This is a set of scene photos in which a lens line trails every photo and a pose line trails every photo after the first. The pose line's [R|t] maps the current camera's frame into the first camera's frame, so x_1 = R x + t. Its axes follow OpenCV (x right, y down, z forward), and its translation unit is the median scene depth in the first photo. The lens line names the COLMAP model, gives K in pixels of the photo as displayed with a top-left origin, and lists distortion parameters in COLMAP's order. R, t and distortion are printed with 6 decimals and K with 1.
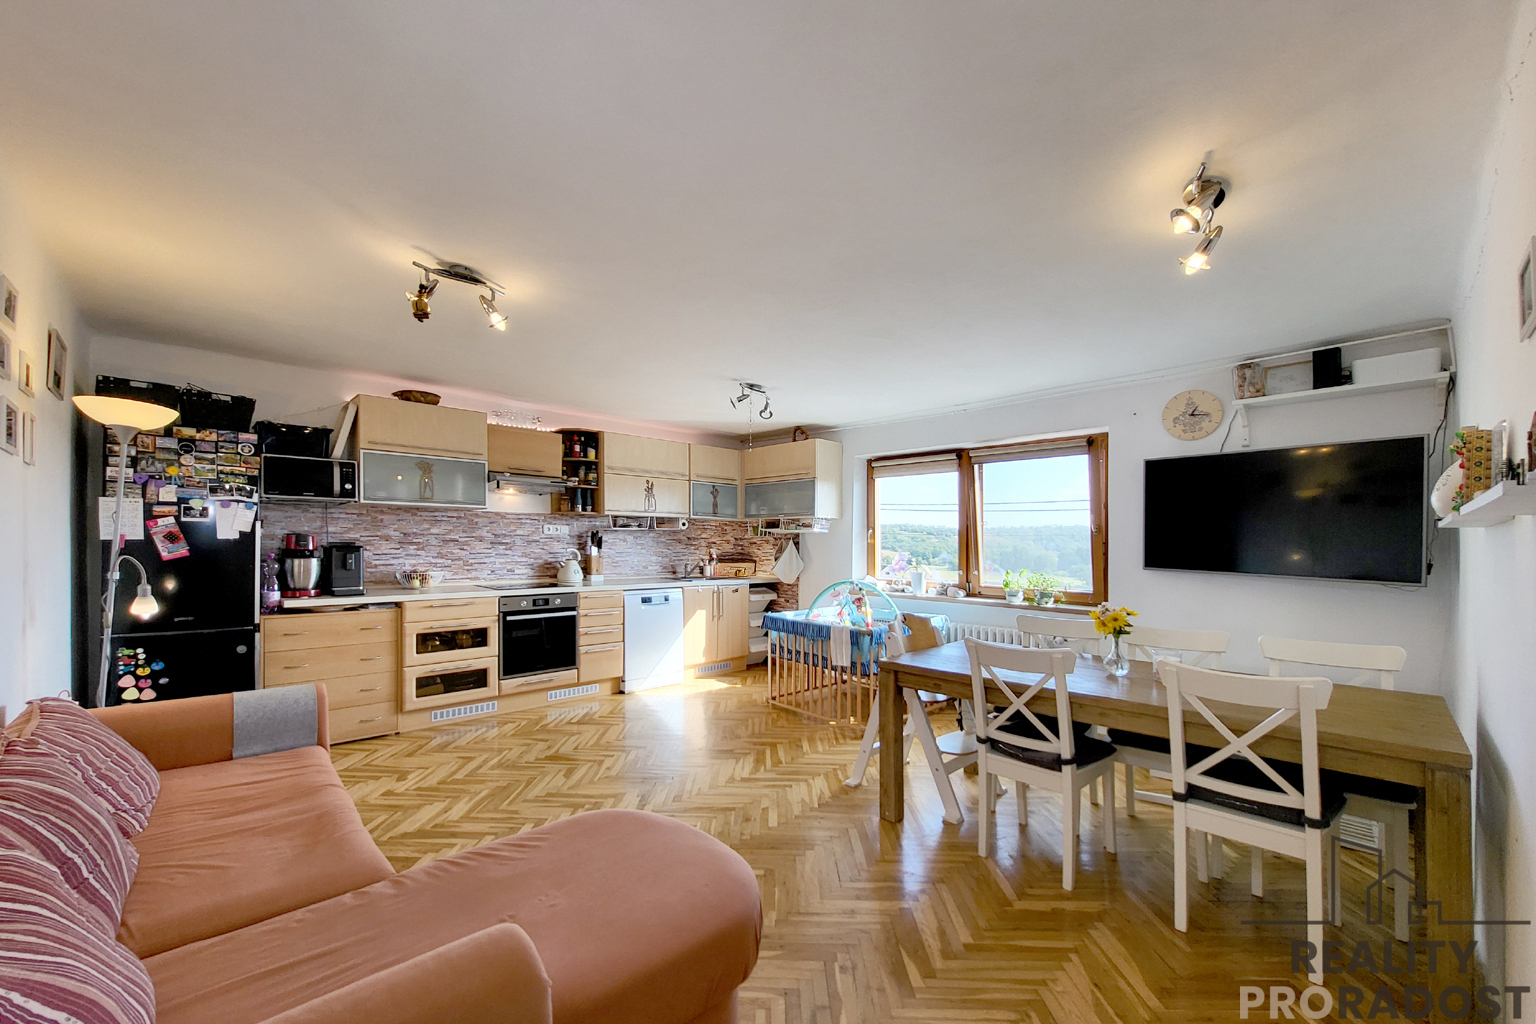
lens RADIAL K [[596.3, 0, 754.6], [0, 596.3, 550.2], [0, 0, 1]] dist [-0.003199, 0.000458]
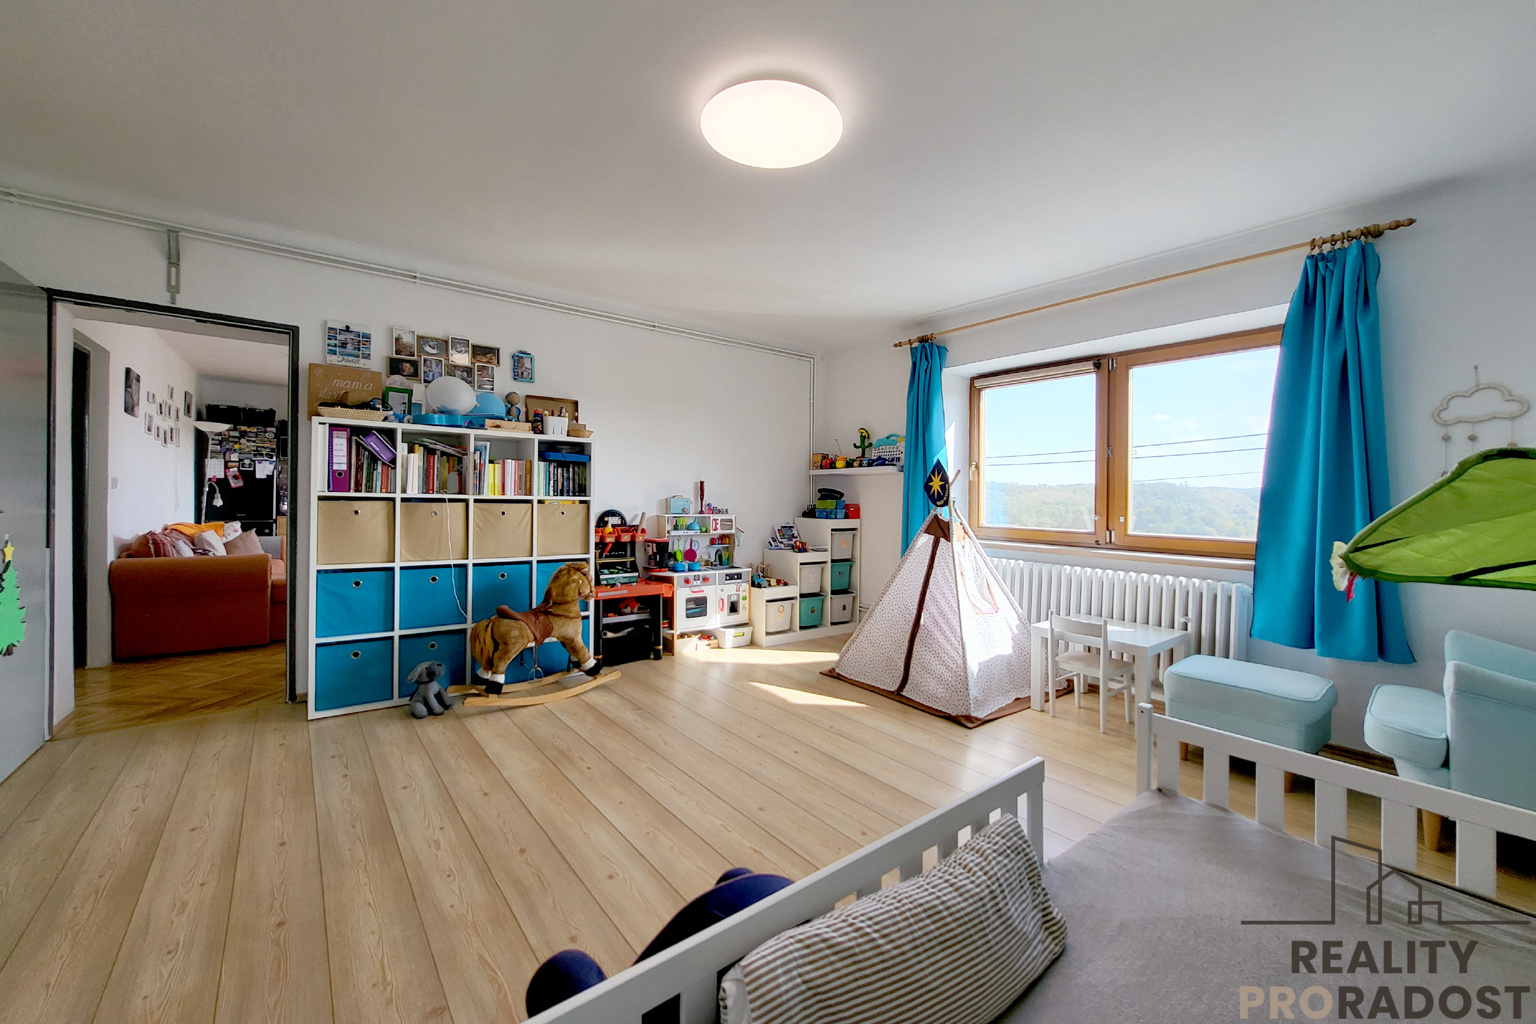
lens RADIAL K [[596.3, 0, 757.9], [0, 596.3, 502.8], [0, 0, 1]] dist [-0.003199, 0.000458]
pose [[0.993998, 0.007509, -0.109141, 1.152988], [-0.008140, 0.999953, -0.005332, 0.068381], [0.109096, 0.006189, 0.994012, -0.951057]]
